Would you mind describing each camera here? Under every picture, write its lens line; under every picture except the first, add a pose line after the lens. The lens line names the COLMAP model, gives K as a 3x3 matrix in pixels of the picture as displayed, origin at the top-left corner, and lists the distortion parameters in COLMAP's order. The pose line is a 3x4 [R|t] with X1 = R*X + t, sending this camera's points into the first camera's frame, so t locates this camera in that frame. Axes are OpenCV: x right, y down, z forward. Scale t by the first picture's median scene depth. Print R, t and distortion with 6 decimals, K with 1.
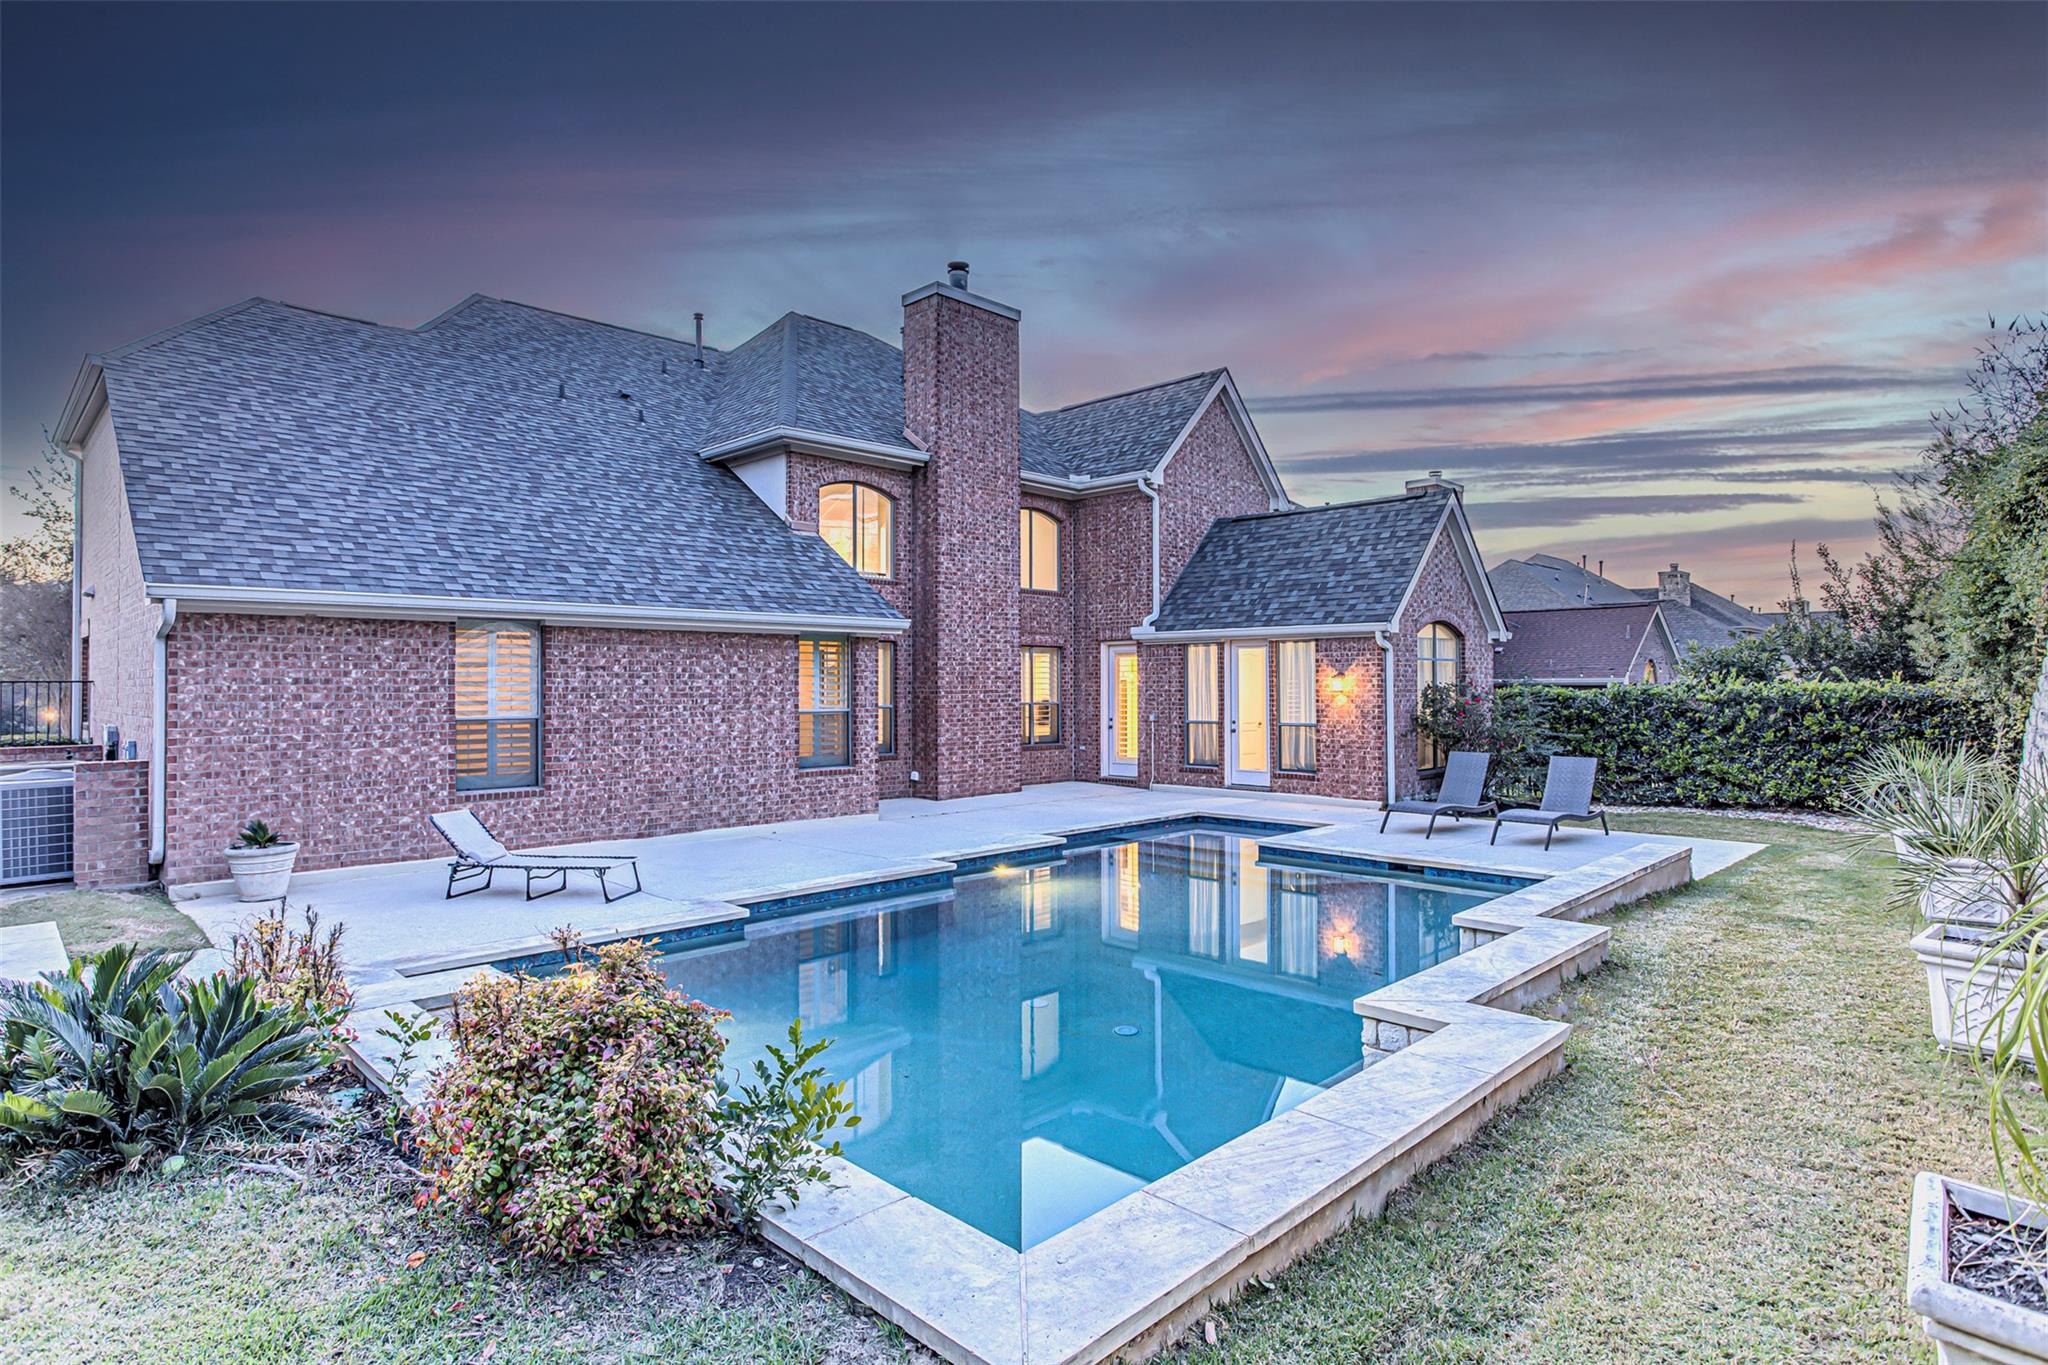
lens RADIAL K [[1058.0, 0, 1019.1], [0, 1058.0, 676.2], [0, 0, 1]] dist [-0.000344, 0.000025]
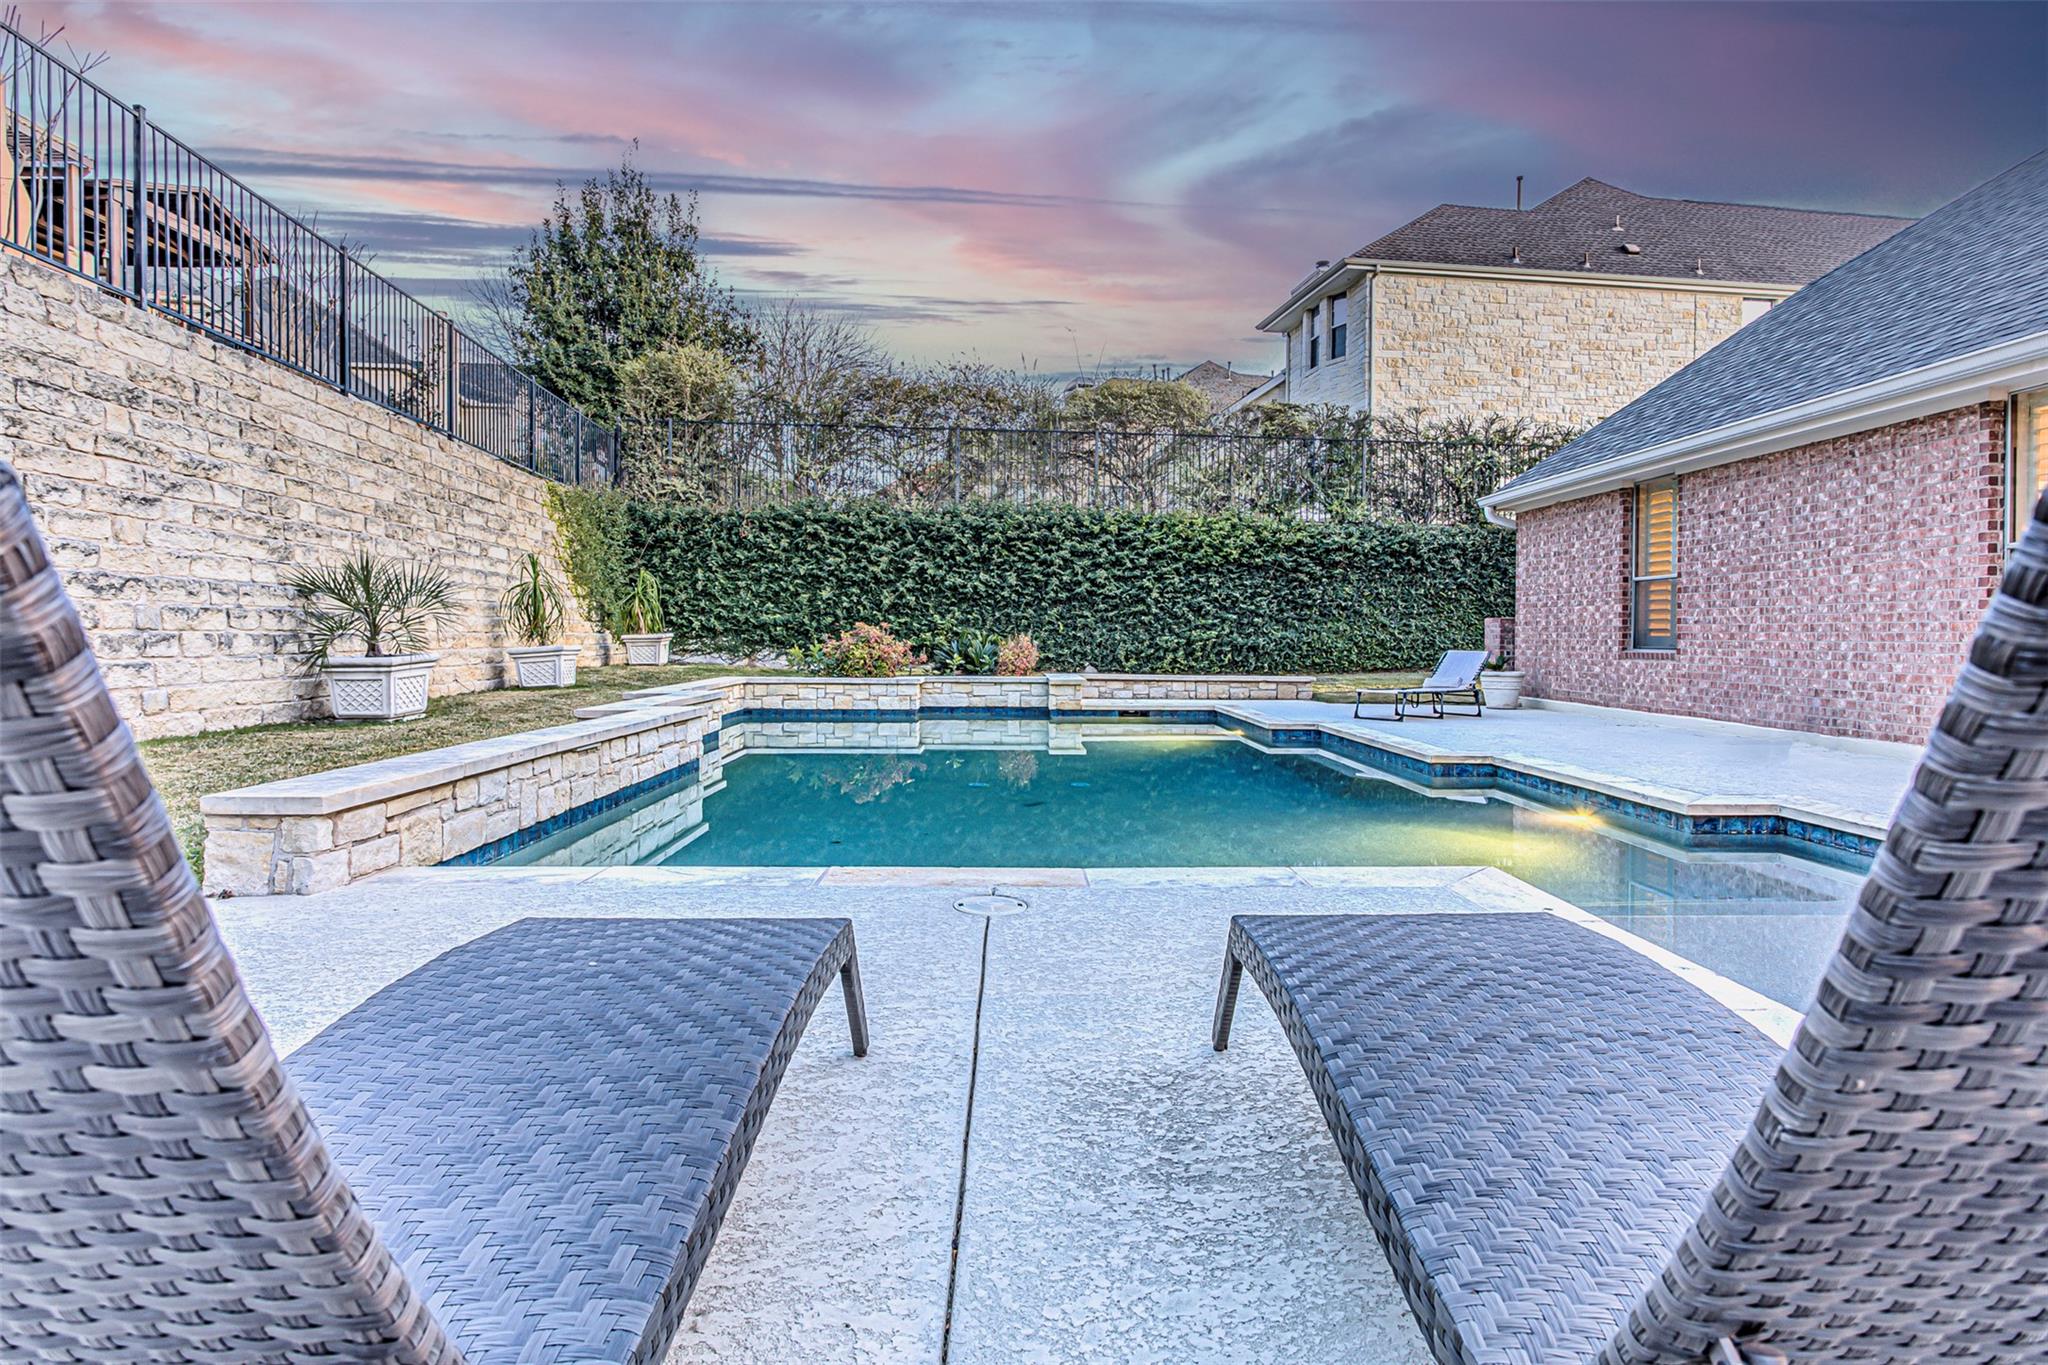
lens RADIAL K [[1024.0, 0, 1012.7], [0, 1024.0, 646.4], [0, 0, 1]] dist [0.003605, 0.000864]
pose [[-0.696004, 0.007341, -0.718000, 0.515321], [0.004293, 0.999972, 0.006062, 0.080582], [0.718025, 0.001137, -0.696017, 1.044309]]
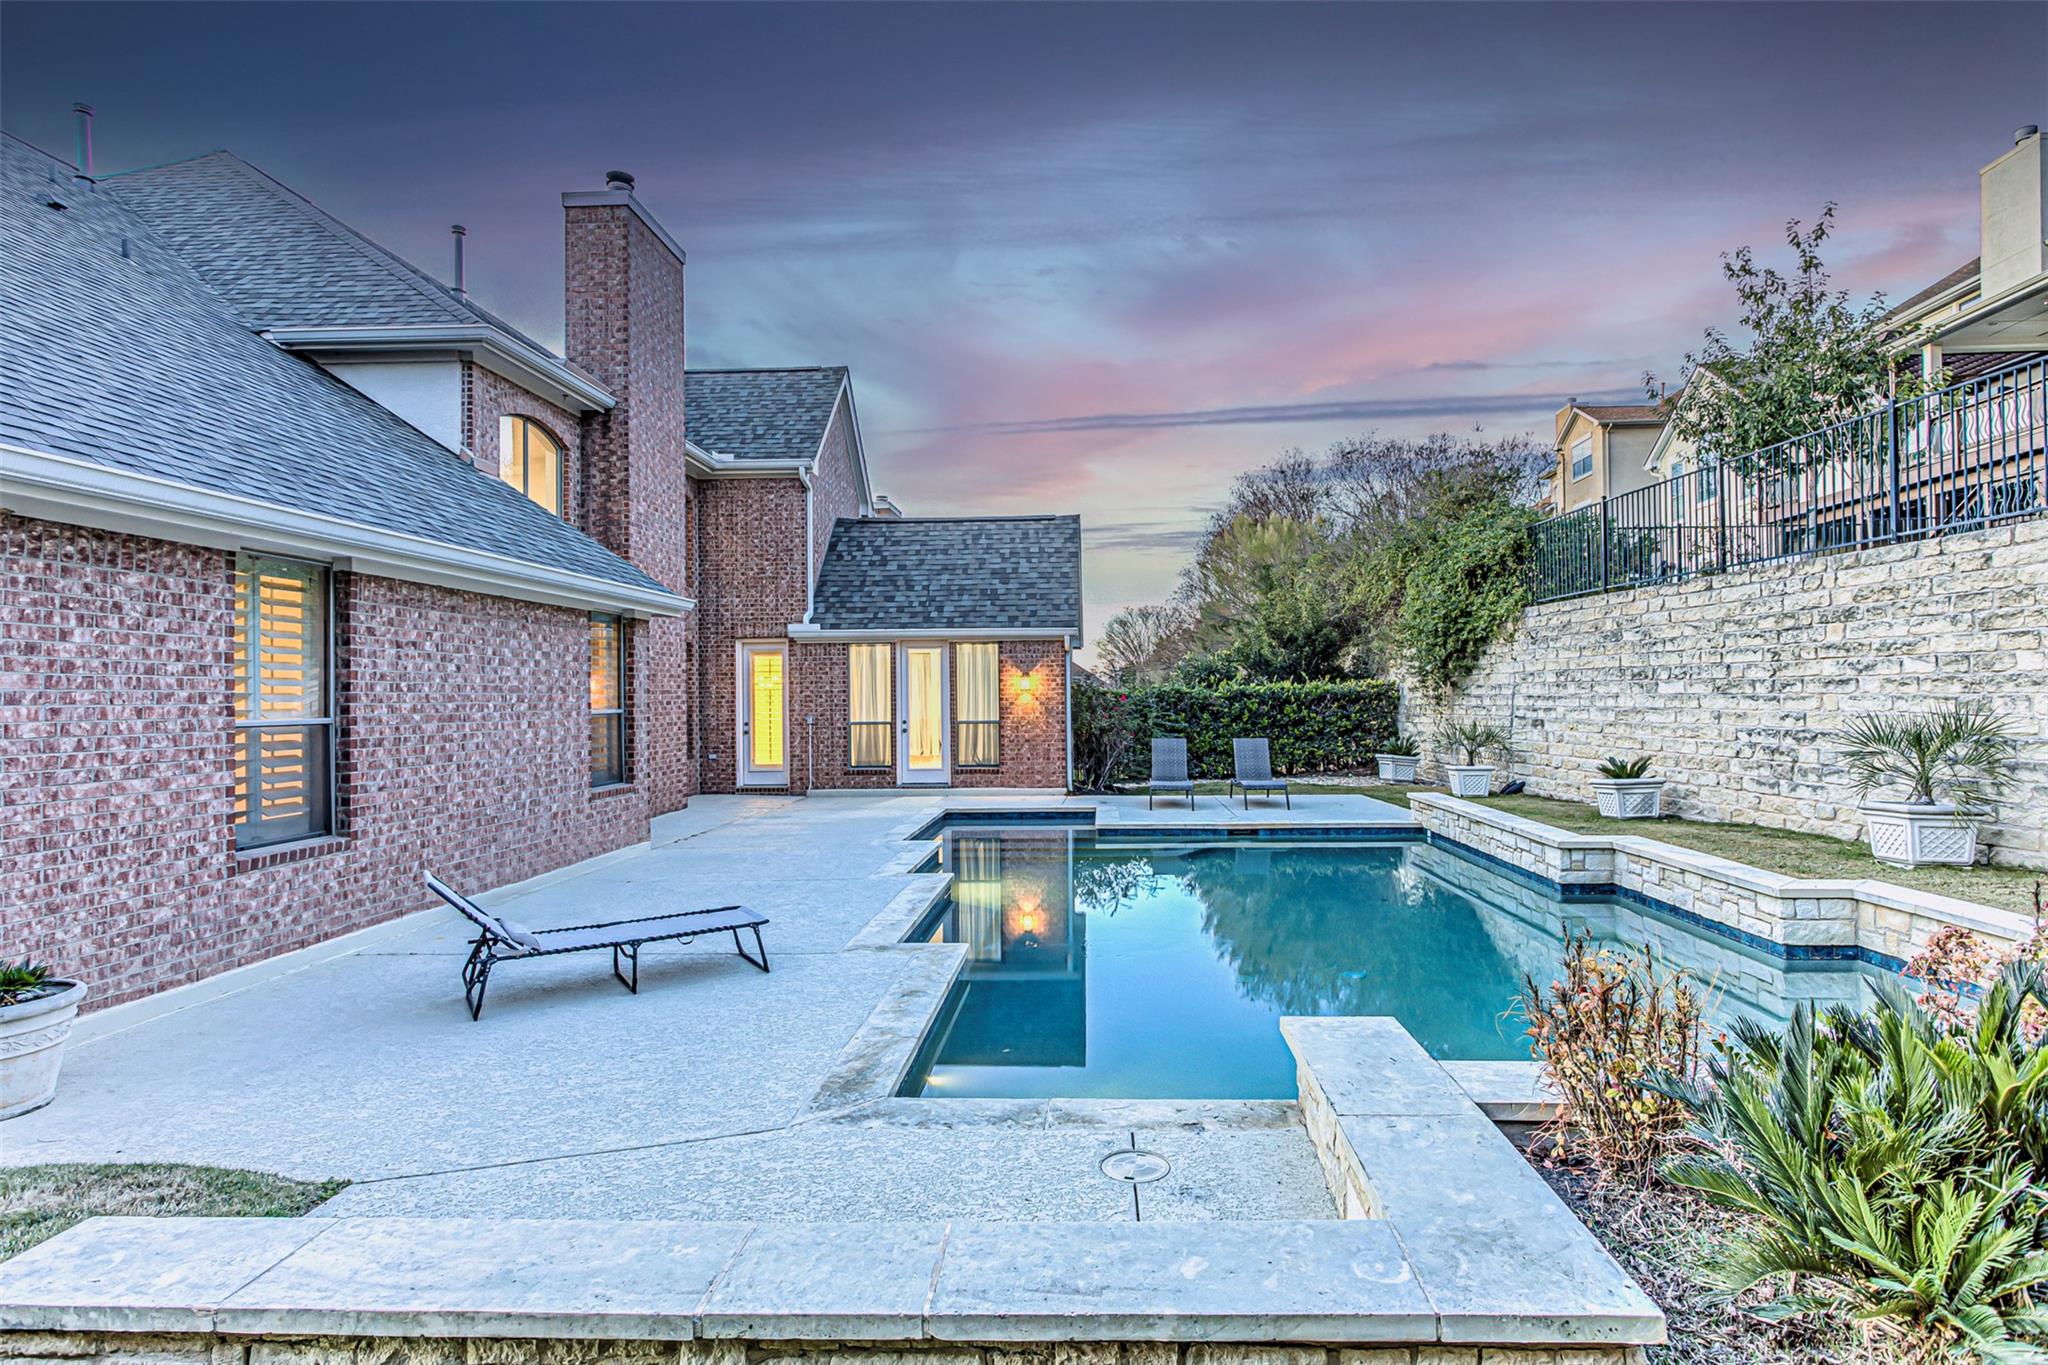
lens RADIAL K [[1024.0, 0, 1041.6], [0, 1024.0, 687.8], [0, 0, 1]] dist [0.003605, 0.000864]
pose [[0.745068, 0.000635, 0.666989, -0.472654], [0.002020, 0.999993, -0.003208, 0.019274], [-0.666986, 0.003738, 0.745061, 0.251418]]
